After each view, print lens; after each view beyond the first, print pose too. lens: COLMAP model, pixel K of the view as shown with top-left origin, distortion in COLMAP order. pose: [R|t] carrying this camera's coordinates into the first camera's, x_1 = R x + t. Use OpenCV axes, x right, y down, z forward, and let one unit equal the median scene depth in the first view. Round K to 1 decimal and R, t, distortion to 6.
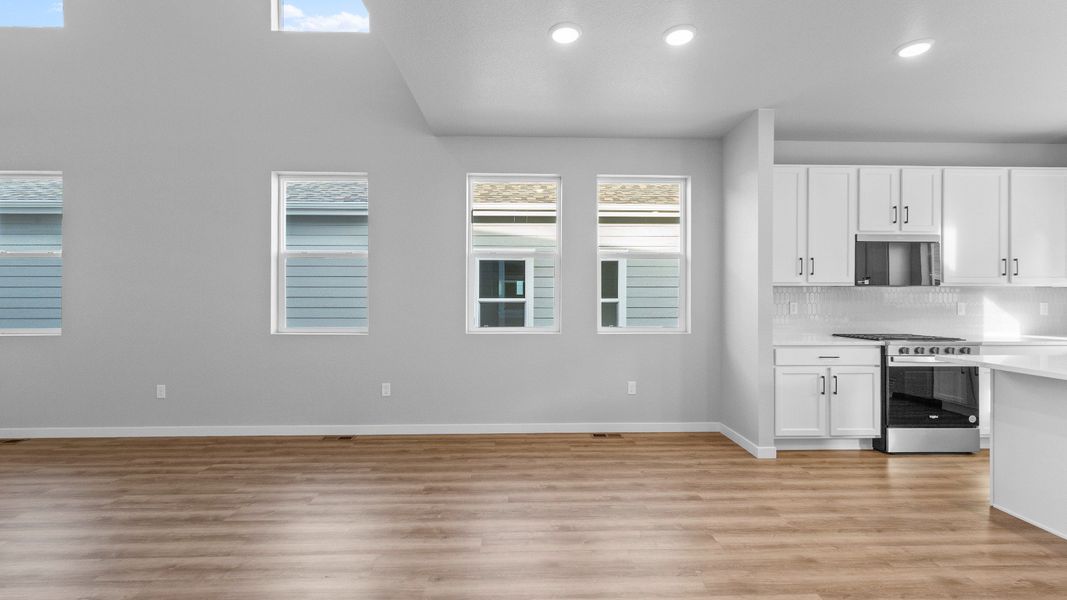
lens RADIAL K [[467.0, 0, 540.3], [0, 467.0, 302.4], [0, 0, 1]] dist [0.001471, -0.000724]
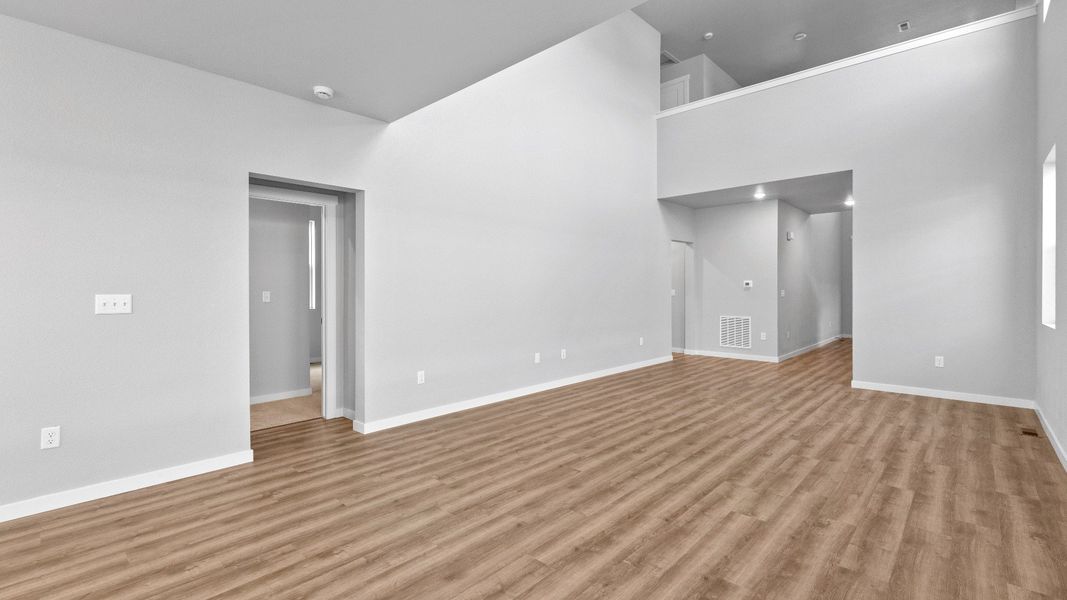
lens RADIAL K [[467.0, 0, 532.8], [0, 467.0, 282.2], [0, 0, 1]] dist [0.001471, -0.000724]
pose [[-0.714398, -0.006018, -0.699714, 0.326622], [-0.004802, 0.999982, -0.003698, -0.013198], [0.699723, 0.000718, -0.714414, 1.027201]]
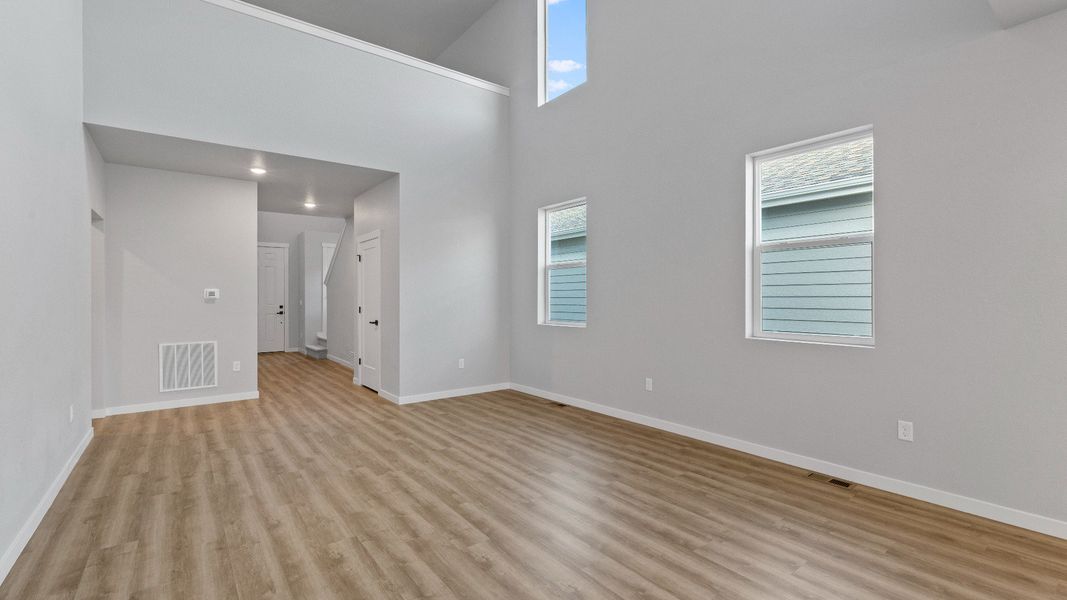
lens RADIAL K [[467.0, 0, 528.8], [0, 467.0, 292.4], [0, 0, 1]] dist [0.001471, -0.000724]
pose [[0.573486, -0.011318, -0.819137, -0.090373], [-0.006219, 0.999816, -0.018169, -0.000978], [0.819192, 0.015514, 0.573310, 0.162476]]
